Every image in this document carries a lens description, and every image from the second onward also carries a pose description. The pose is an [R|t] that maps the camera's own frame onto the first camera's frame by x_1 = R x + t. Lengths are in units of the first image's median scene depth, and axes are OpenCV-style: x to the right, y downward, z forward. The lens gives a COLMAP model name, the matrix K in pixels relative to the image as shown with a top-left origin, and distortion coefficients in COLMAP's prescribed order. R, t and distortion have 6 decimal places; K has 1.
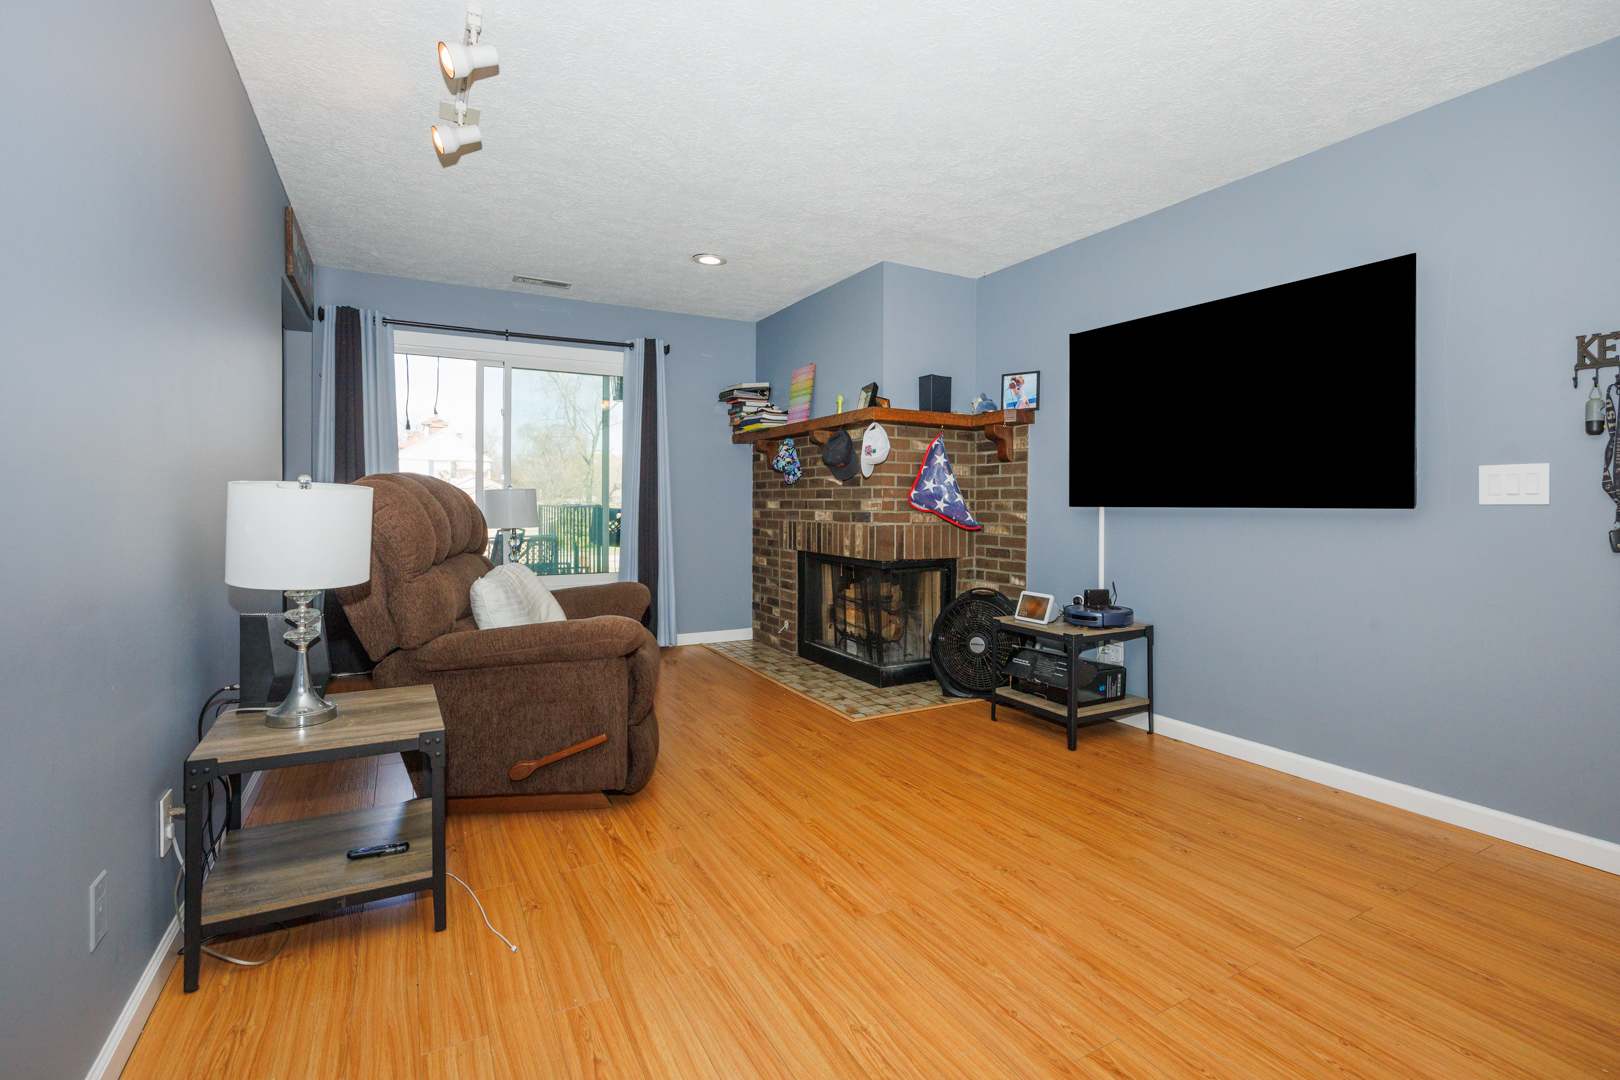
lens RADIAL K [[786.6, 0, 831.8], [0, 786.6, 532.7], [0, 0, 1]] dist [-0.012828, 0.000437]
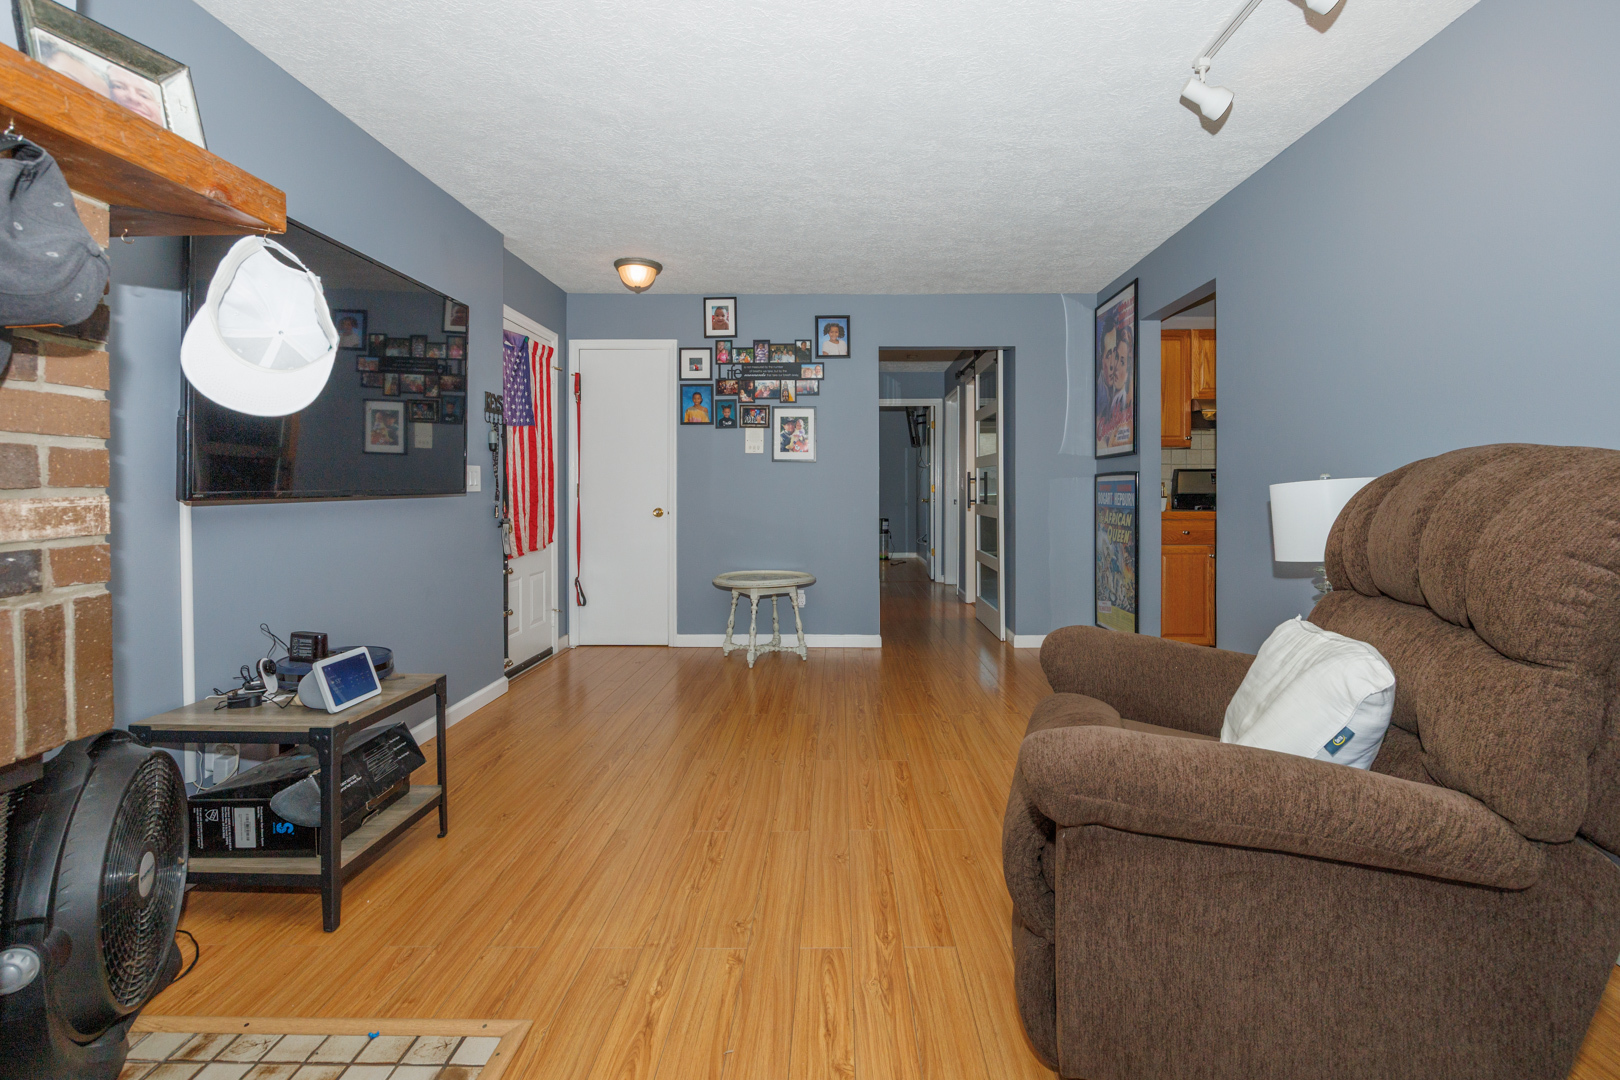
lens RADIAL K [[760.6, 0, 844.3], [0, 760.6, 496.5], [0, 0, 1]] dist [-0.012821, -0.000686]
pose [[-0.877931, -0.006141, 0.478748, -0.324567], [0.020531, 0.998515, 0.050458, -0.058195], [-0.478347, 0.054128, -0.876501, 1.322991]]
